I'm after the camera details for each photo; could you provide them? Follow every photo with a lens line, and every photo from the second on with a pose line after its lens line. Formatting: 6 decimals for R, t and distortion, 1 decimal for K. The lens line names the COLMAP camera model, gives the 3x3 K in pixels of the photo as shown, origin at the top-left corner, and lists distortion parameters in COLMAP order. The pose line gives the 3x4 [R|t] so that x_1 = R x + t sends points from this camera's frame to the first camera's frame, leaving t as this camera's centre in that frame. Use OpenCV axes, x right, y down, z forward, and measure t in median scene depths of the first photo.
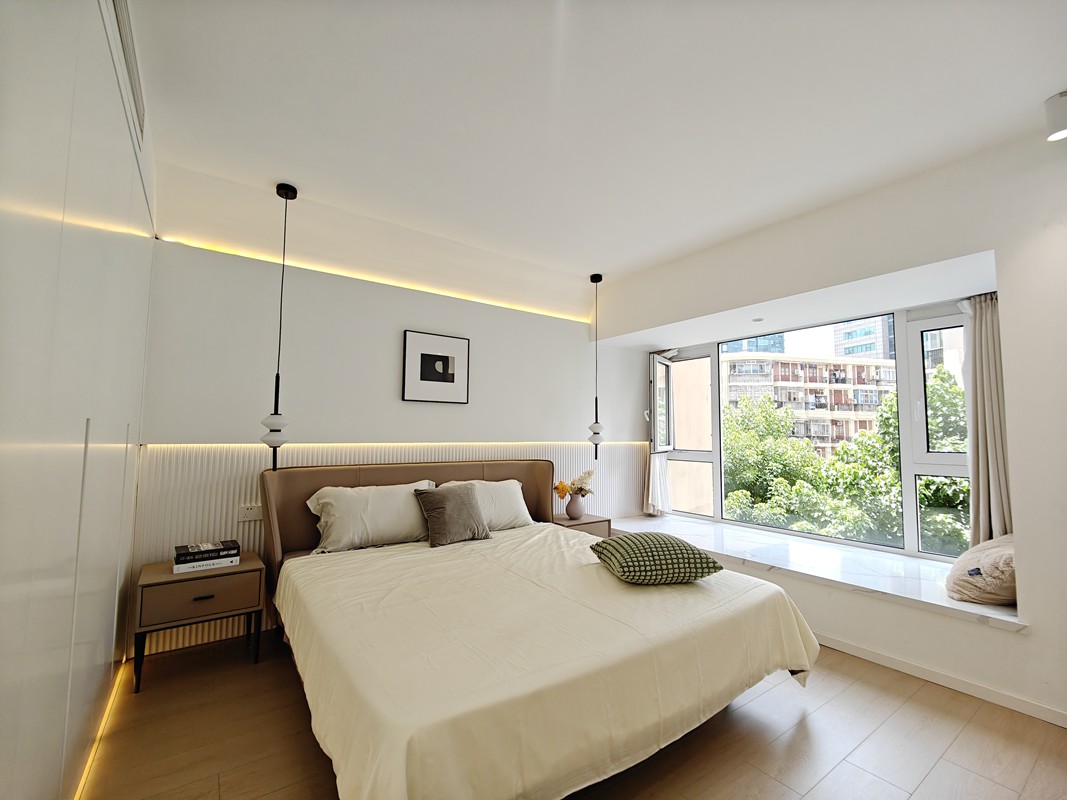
lens RADIAL K [[464.7, 0, 533.5], [0, 464.7, 400.0], [0, 0, 1]] dist [0.033242, -0.021273]
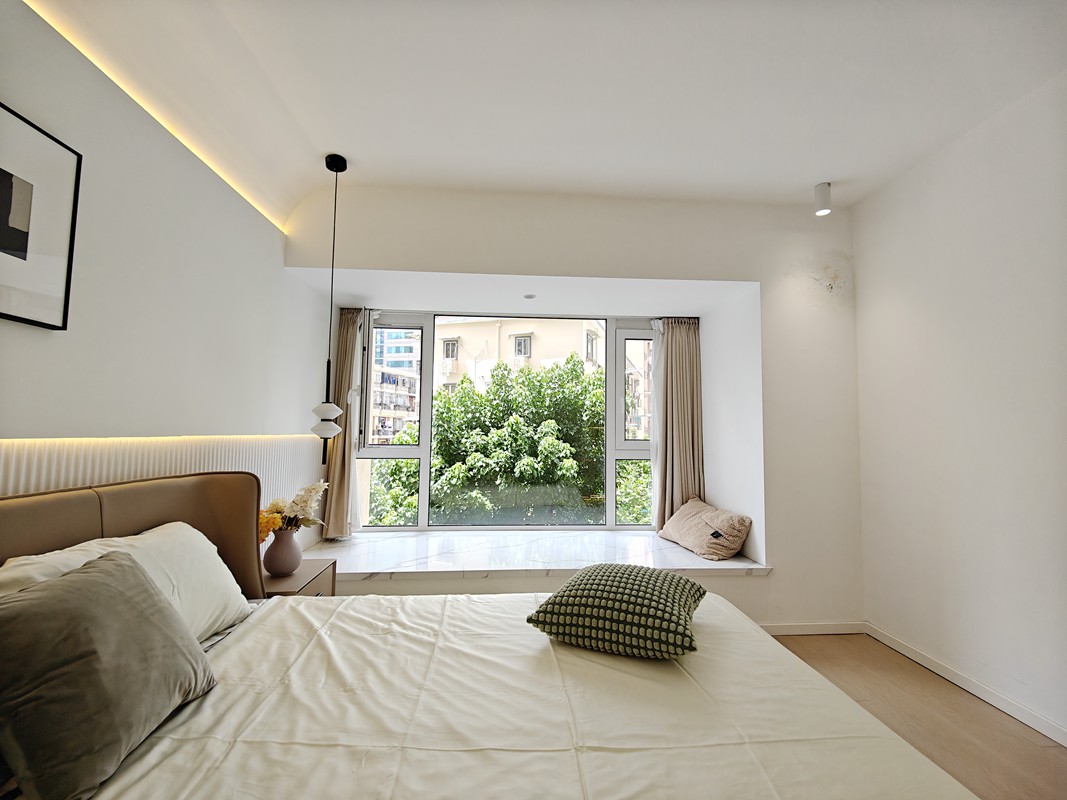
lens RADIAL K [[464.7, 0, 533.5], [0, 464.7, 400.0], [0, 0, 1]] dist [0.033242, -0.021273]
pose [[0.523922, 0.055697, 0.849943, -0.260644], [-0.067435, 0.997440, -0.023794, 0.047322], [-0.849092, -0.044850, 0.526337, 0.511125]]
